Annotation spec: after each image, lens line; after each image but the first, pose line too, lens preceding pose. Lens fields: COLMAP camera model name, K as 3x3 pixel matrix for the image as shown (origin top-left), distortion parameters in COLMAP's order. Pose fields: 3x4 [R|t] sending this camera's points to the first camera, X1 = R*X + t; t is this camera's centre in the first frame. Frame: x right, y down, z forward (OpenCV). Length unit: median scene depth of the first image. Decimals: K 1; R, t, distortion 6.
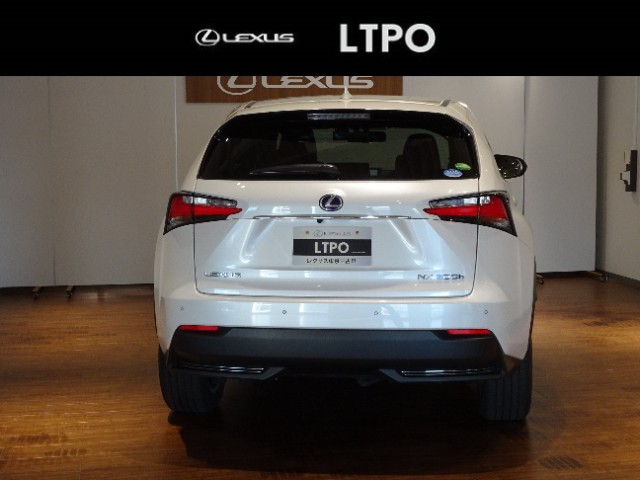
lens RADIAL K [[1008.7, 0, 319.9], [0, 1008.7, 235.7], [0, 0, 1]] dist [-0.045397, 0.000000]
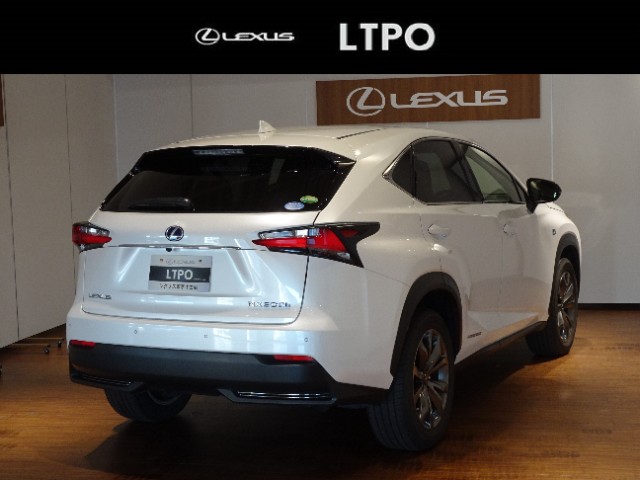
lens RADIAL K [[1240.6, 0, 320.0], [0, 1240.6, 241.6], [0, 0, 1]] dist [-0.099674, 0.000000]
pose [[0.918251, 0.011326, -0.395836, 0.677993], [-0.019202, 0.999689, -0.015941, -0.005309], [0.395532, 0.022238, 0.918183, -0.170094]]
